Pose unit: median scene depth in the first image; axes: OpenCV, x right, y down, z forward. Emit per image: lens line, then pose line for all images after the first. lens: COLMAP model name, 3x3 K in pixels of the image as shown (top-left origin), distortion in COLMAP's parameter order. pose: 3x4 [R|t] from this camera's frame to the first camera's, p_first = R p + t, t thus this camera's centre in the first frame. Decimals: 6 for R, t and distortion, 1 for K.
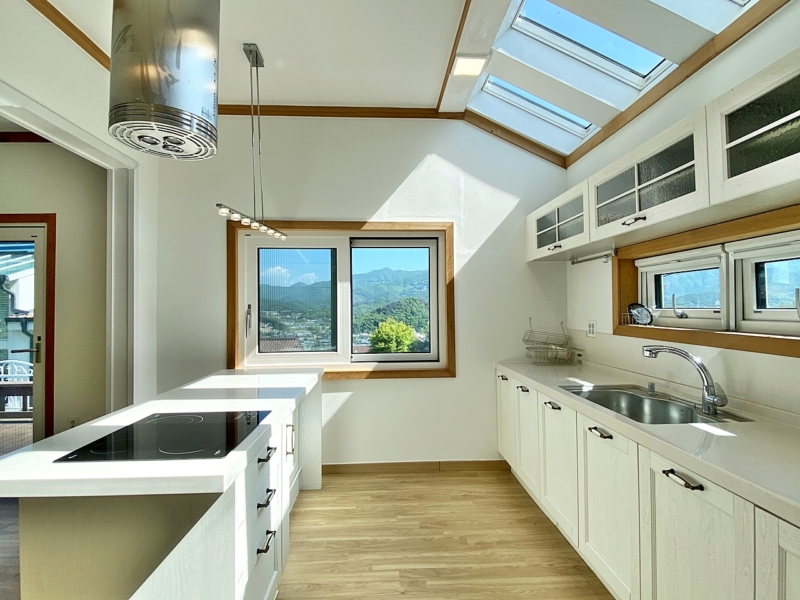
lens RADIAL K [[422.3, 0, 400.2], [0, 422.3, 300.8], [0, 0, 1]] dist [0.003533, 0.000440]
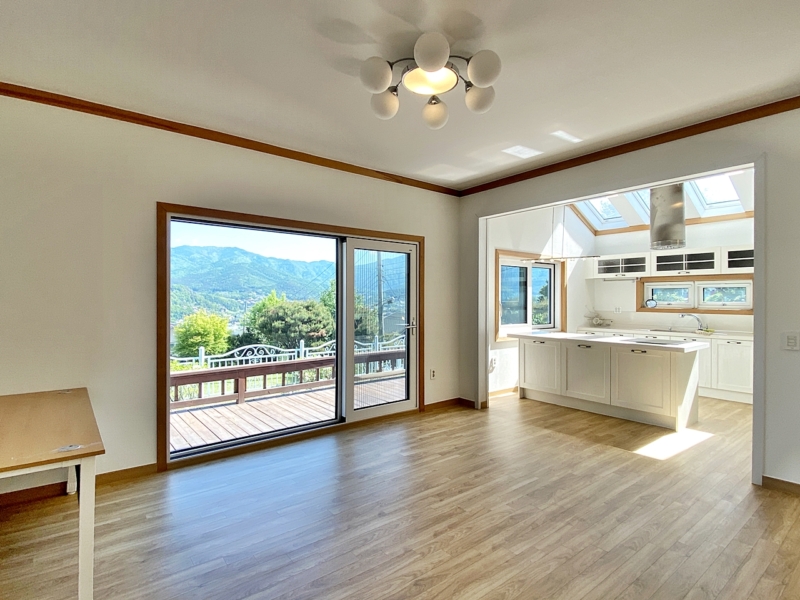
lens RADIAL K [[422.3, 0, 400.6], [0, 422.3, 299.6], [0, 0, 1]] dist [0.003533, 0.000440]
pose [[0.811815, 0.008119, 0.583858, -1.707202], [-0.016693, 0.999817, 0.009308, 0.006965], [-0.583676, -0.017303, 0.811802, -0.176013]]
